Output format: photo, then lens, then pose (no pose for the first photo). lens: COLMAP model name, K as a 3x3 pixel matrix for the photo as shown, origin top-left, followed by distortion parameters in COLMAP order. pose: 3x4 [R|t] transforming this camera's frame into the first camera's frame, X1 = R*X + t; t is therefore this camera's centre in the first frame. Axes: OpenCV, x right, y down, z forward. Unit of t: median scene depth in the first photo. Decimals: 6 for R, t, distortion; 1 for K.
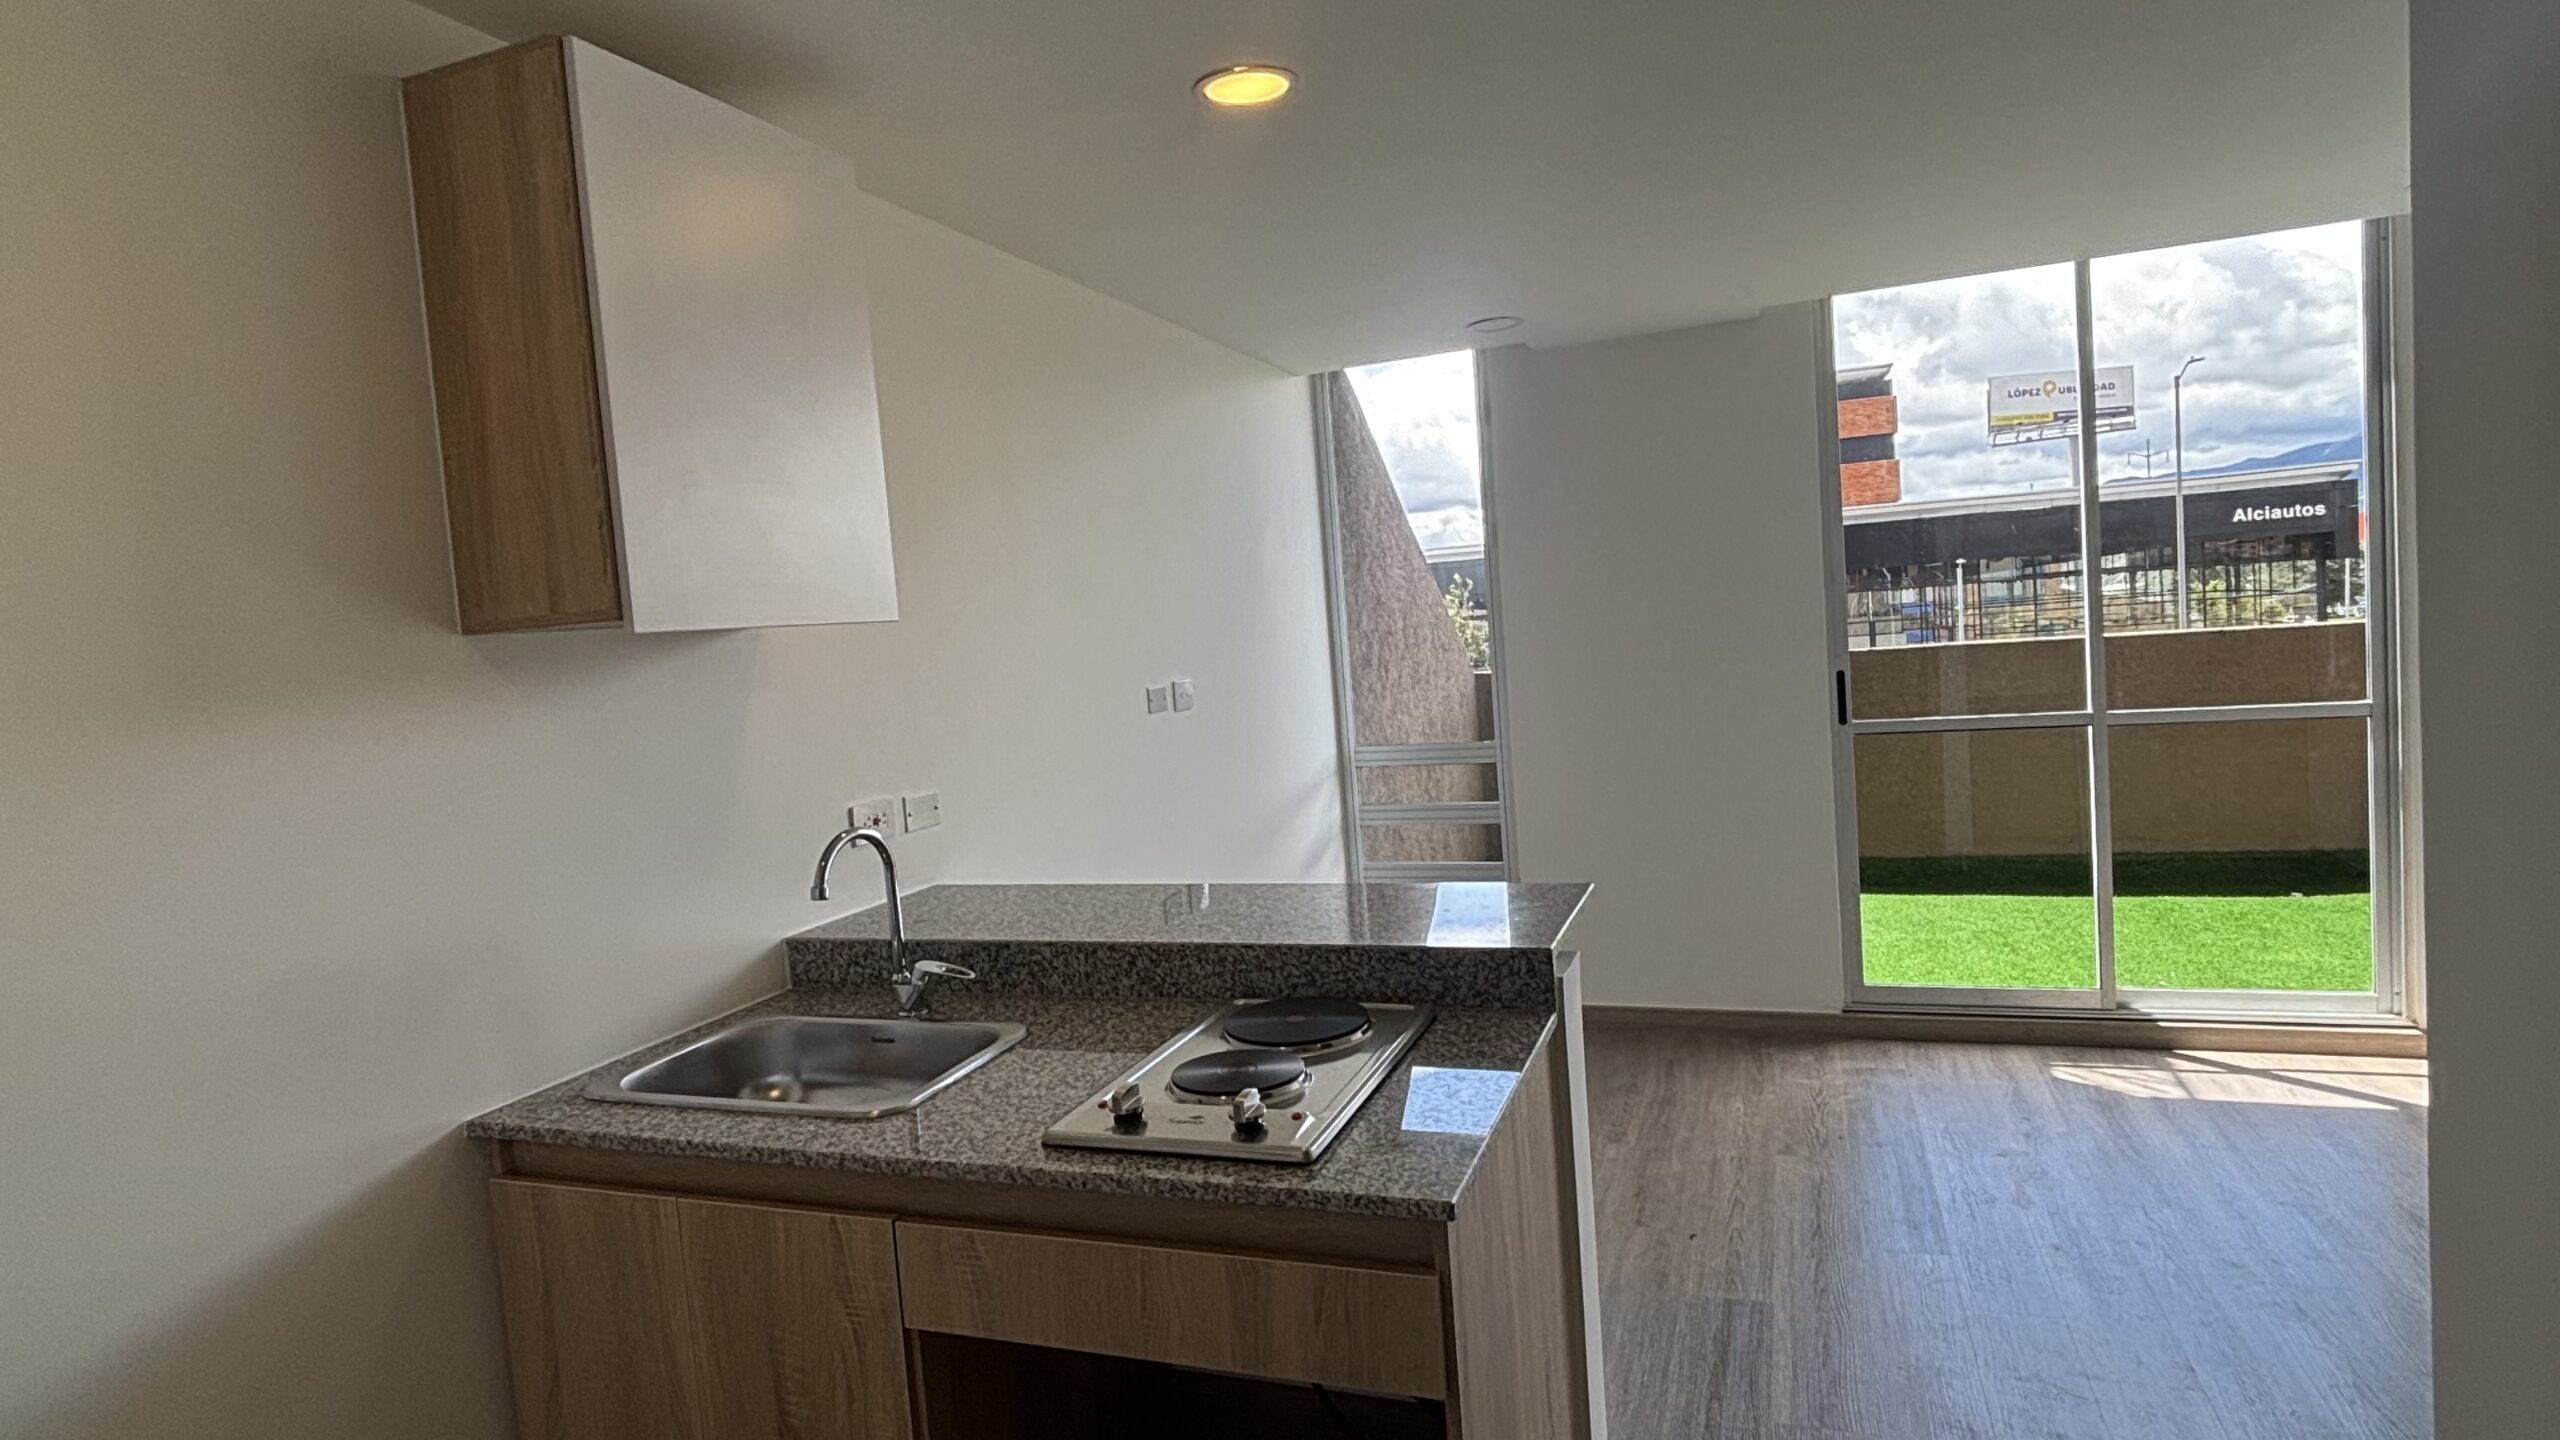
lens RADIAL K [[1379.3, 0, 1281.5], [0, 1379.3, 706.7], [0, 0, 1]] dist [-0.004261, -0.000487]
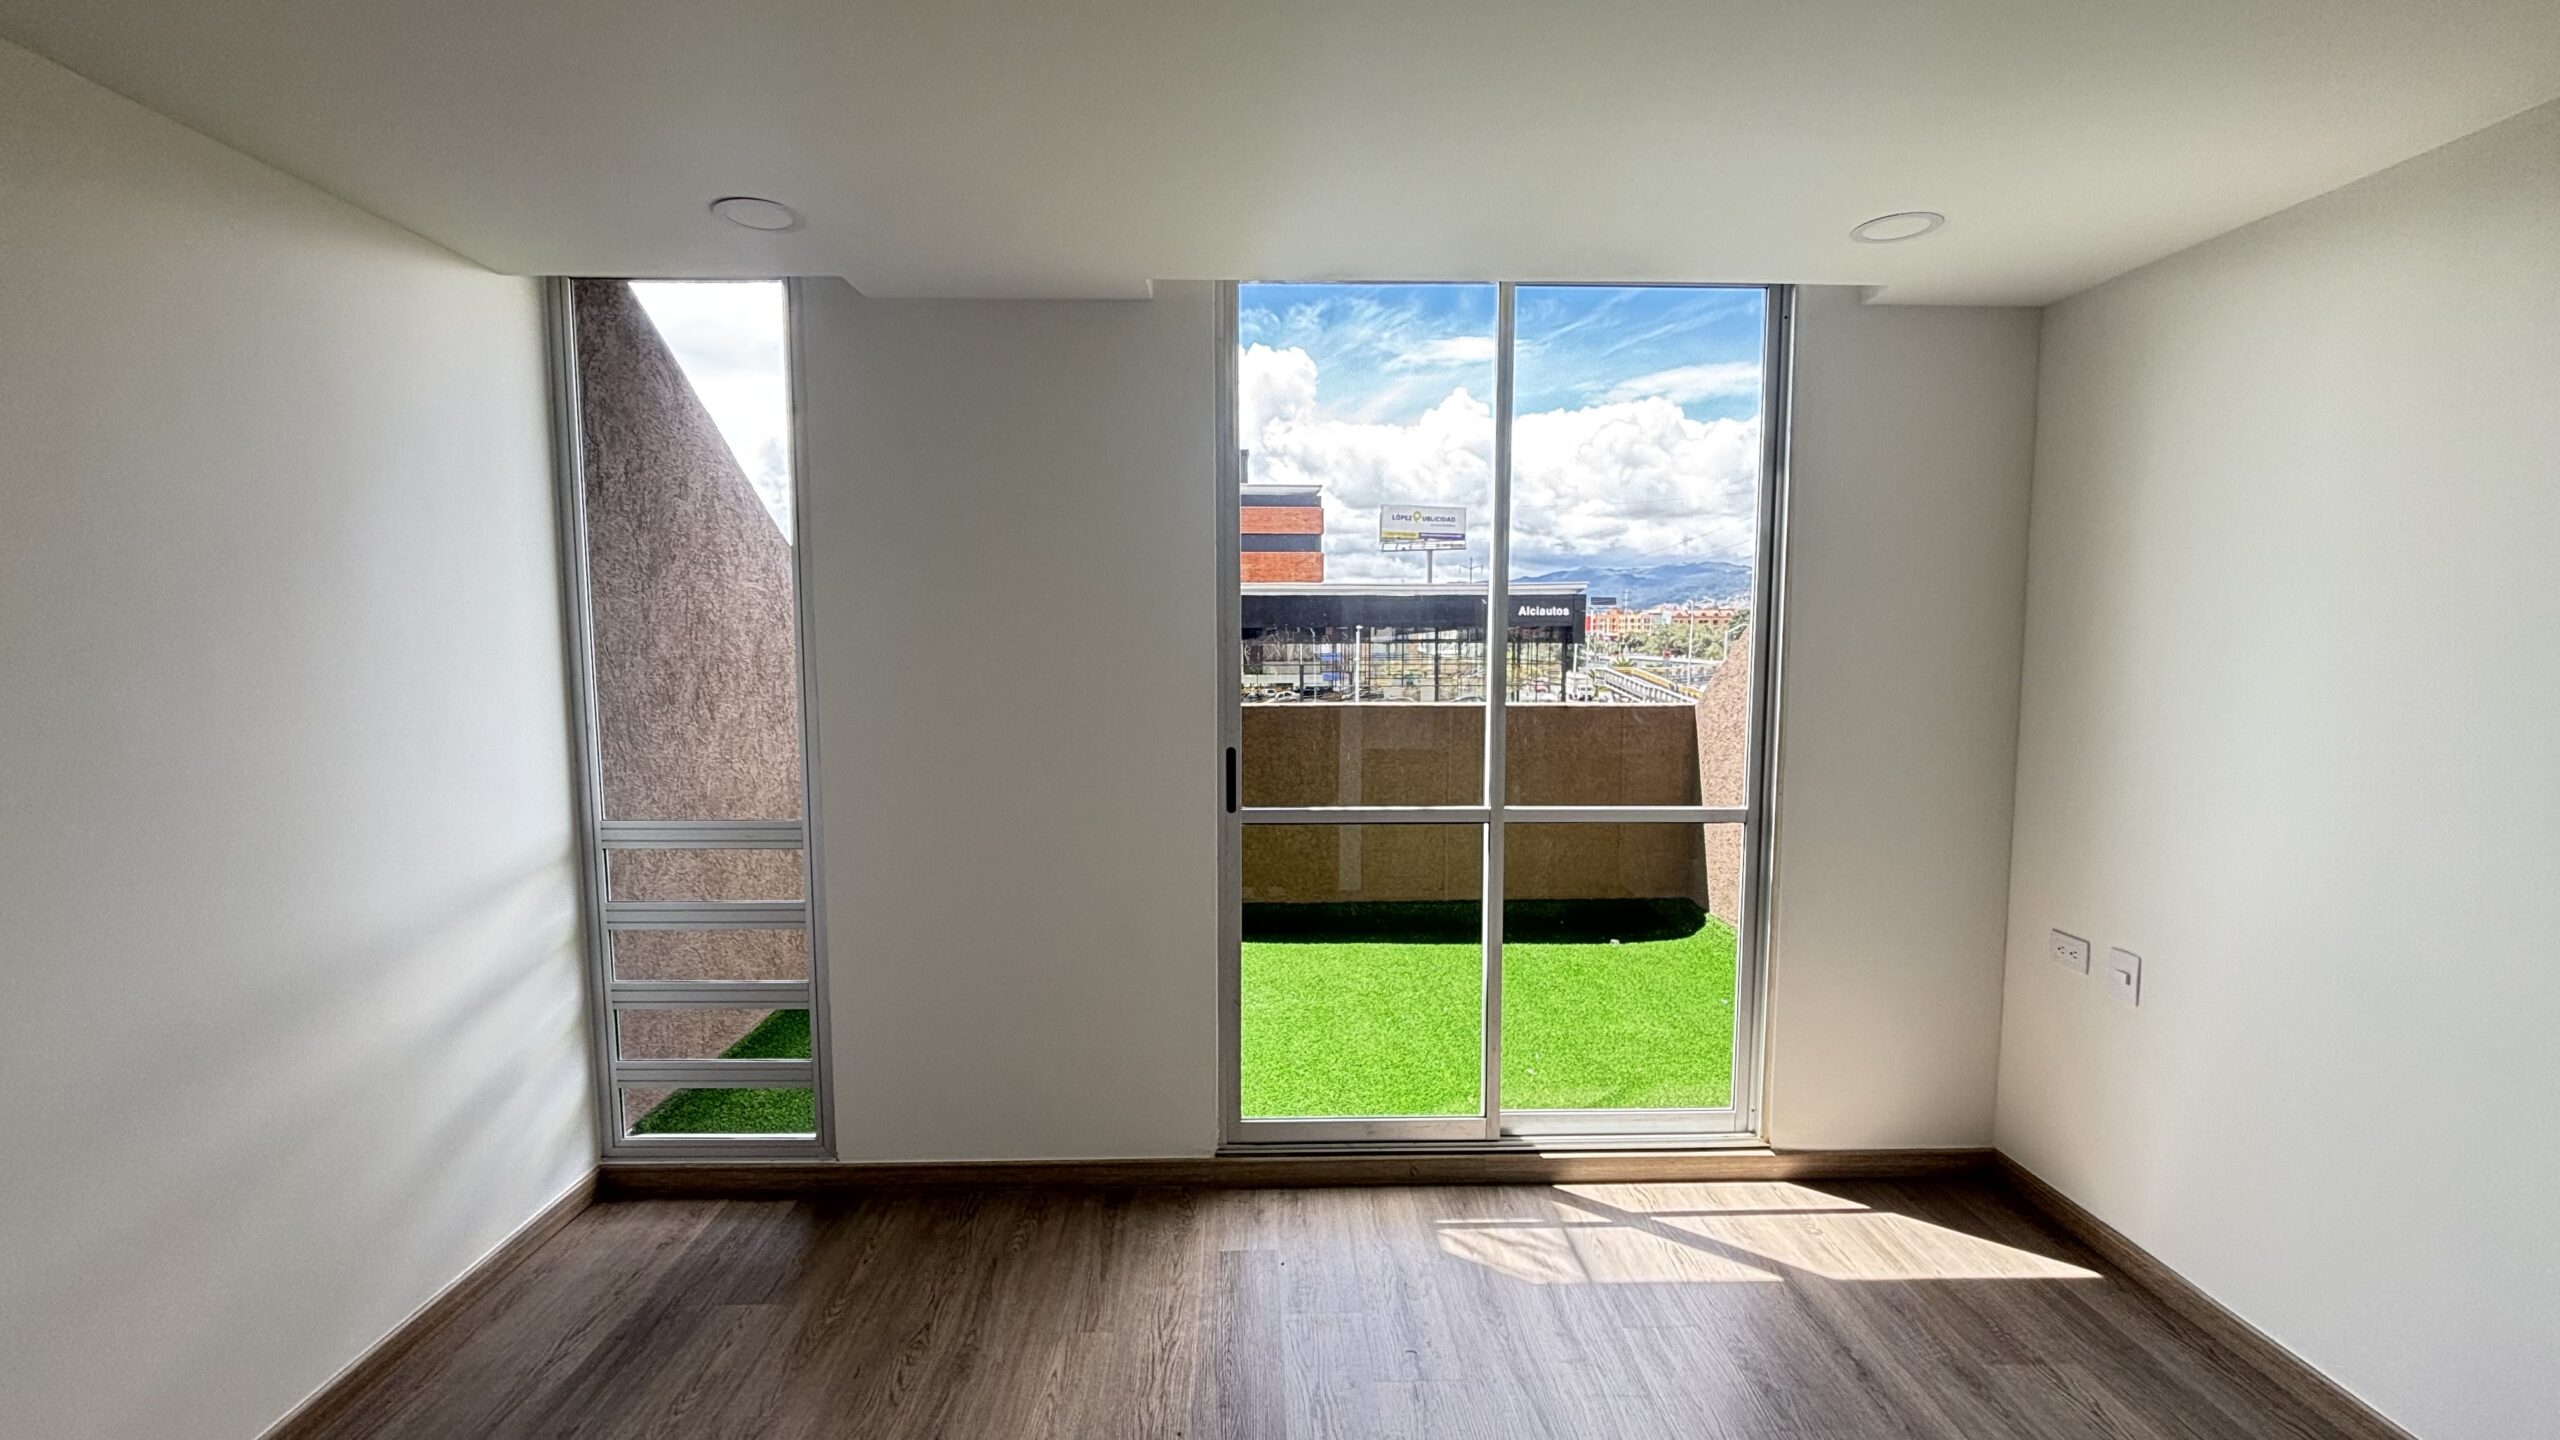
lens RADIAL K [[1033.4, 0, 1278.0], [0, 1033.4, 717.1], [0, 0, 1]] dist [0.000832, -0.000603]
pose [[0.926428, 0.041091, 0.374223, 0.170879], [-0.042316, 0.999092, -0.004947, -0.038120], [-0.374086, -0.011253, 0.927326, 0.354092]]
